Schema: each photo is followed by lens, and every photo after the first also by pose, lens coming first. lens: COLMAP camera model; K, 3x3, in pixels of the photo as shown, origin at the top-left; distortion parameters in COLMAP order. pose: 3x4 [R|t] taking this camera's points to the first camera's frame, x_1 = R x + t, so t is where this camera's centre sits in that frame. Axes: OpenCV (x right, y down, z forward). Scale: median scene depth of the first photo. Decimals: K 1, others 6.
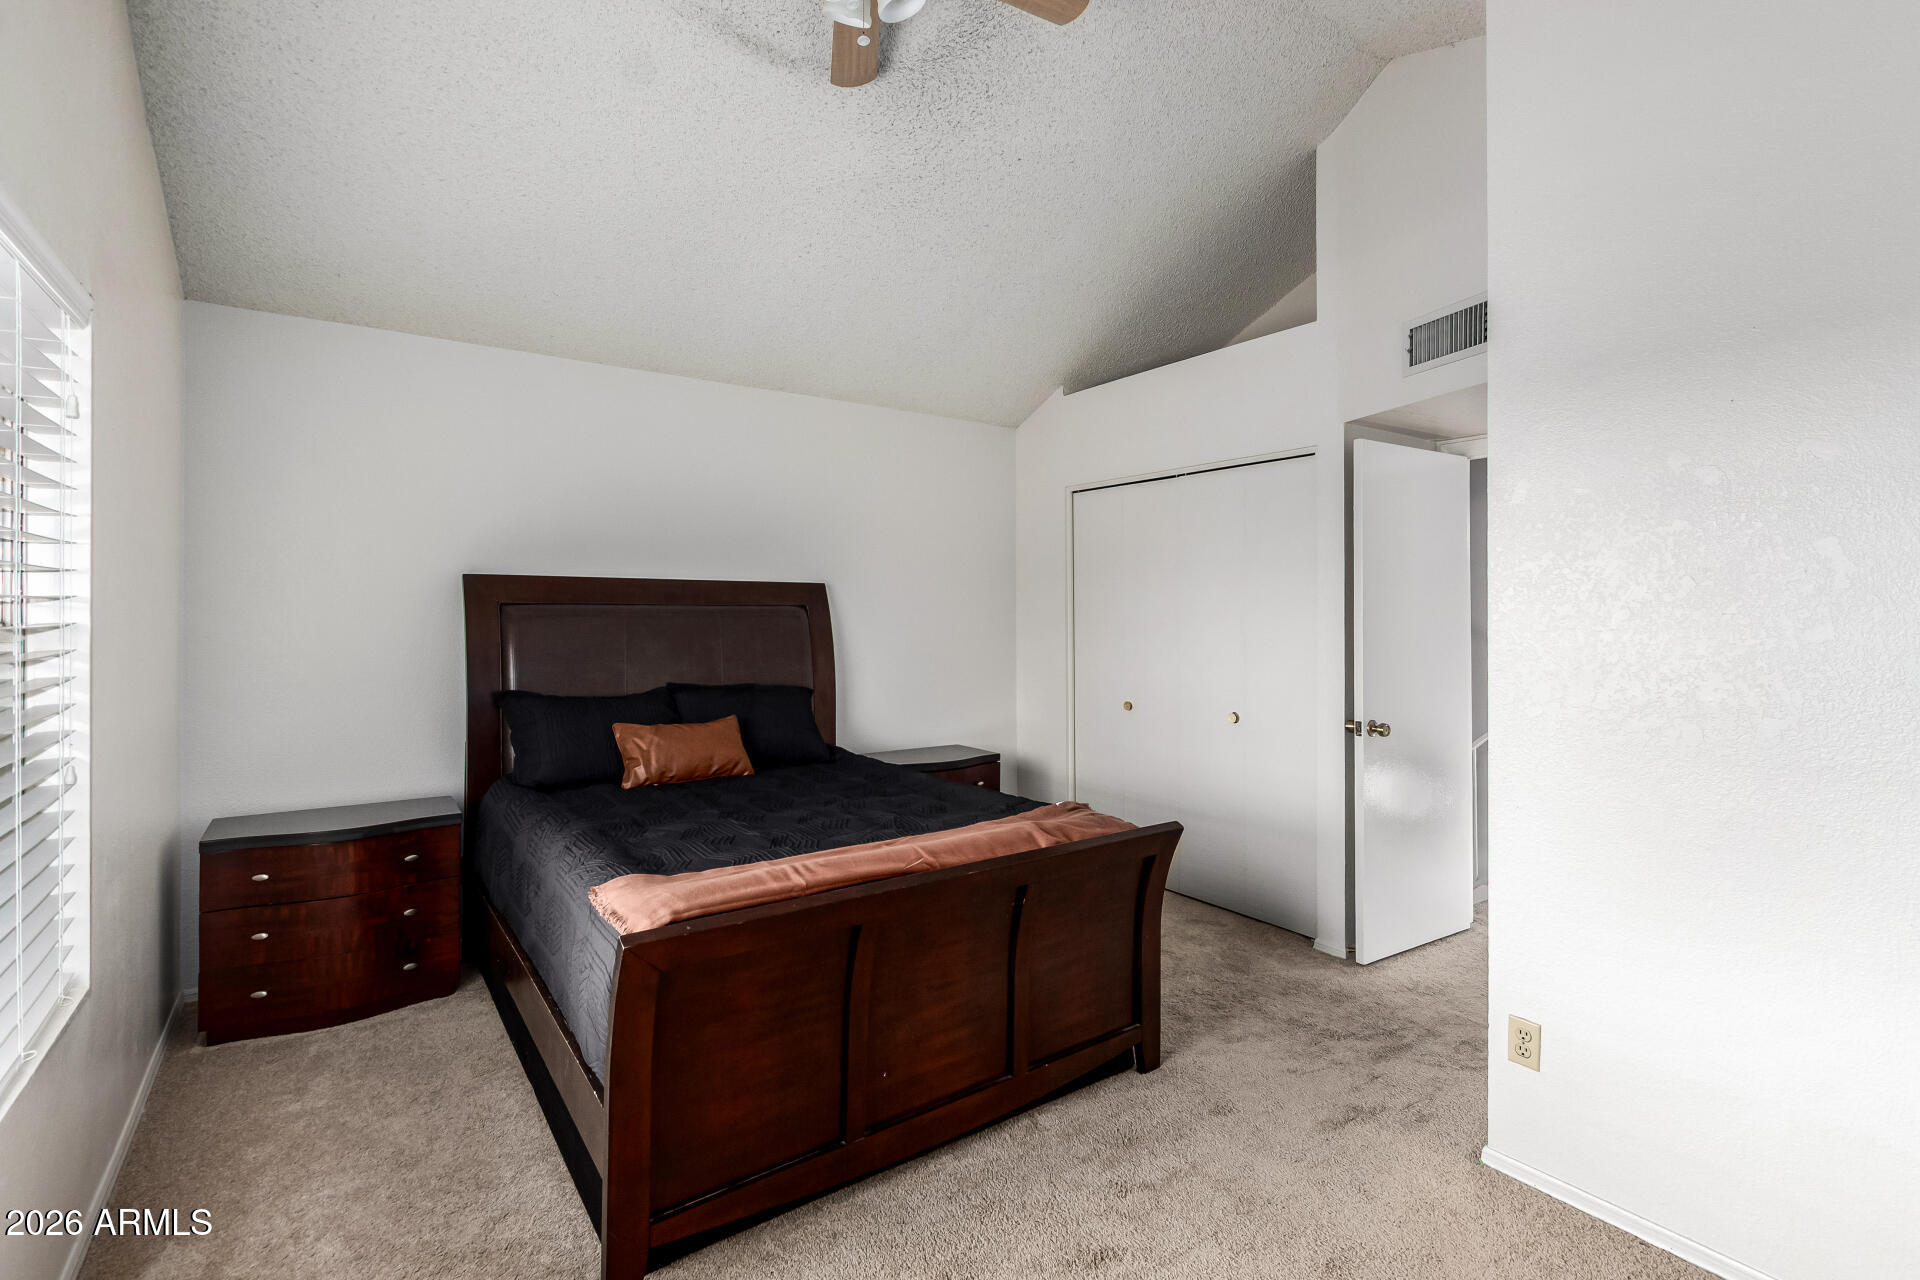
lens RADIAL K [[897.2, 0, 968.8], [0, 897.2, 623.2], [0, 0, 1]] dist [0.001732, -0.002010]
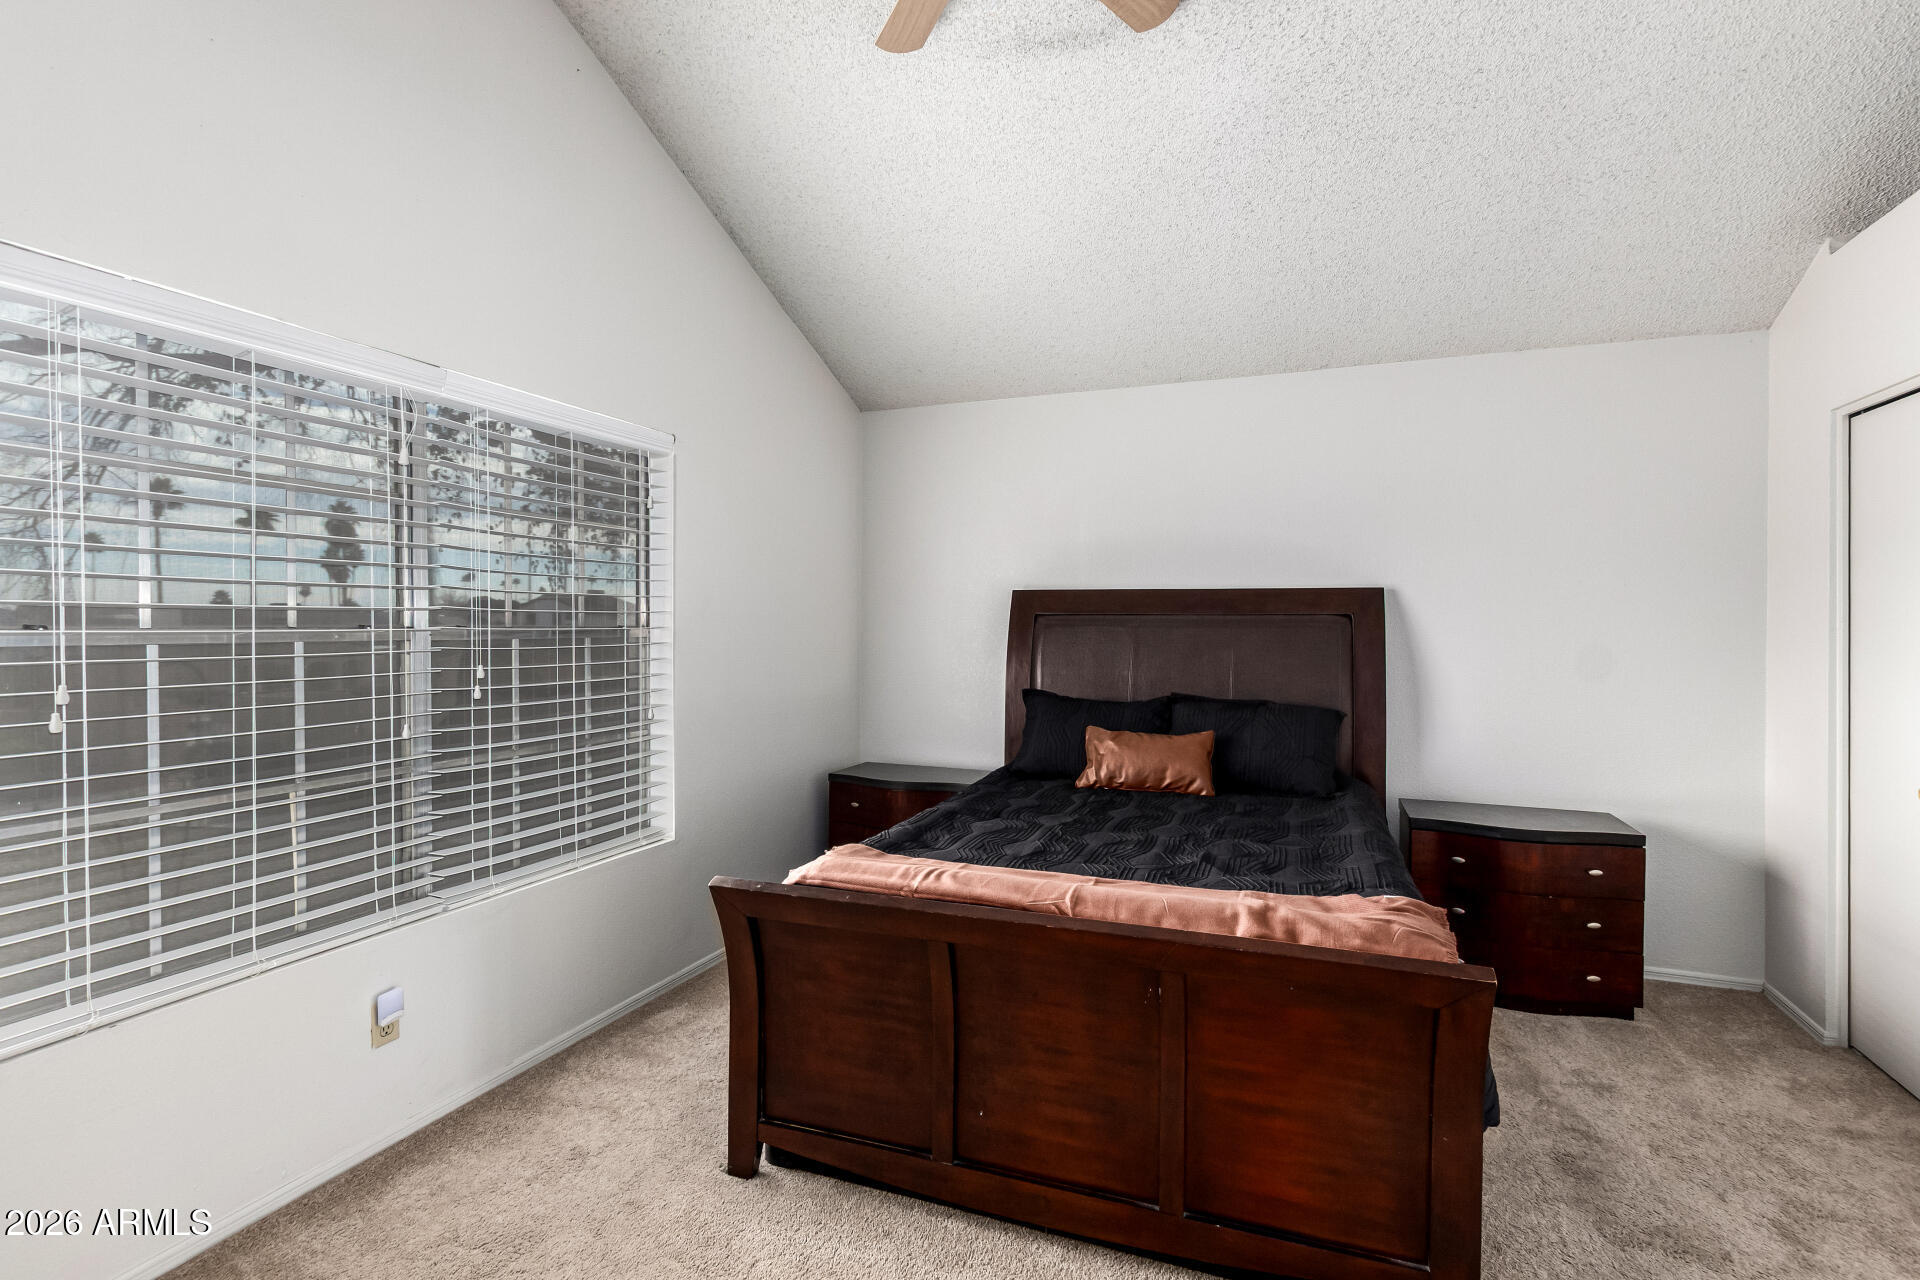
lens RADIAL K [[897.2, 0, 967.1], [0, 897.2, 632.9], [0, 0, 1]] dist [0.001732, -0.002010]
pose [[0.546585, 0.011624, -0.837323, 0.426763], [-0.011314, 0.999915, 0.006496, -0.004572], [0.837327, 0.005922, 0.546670, 0.294332]]
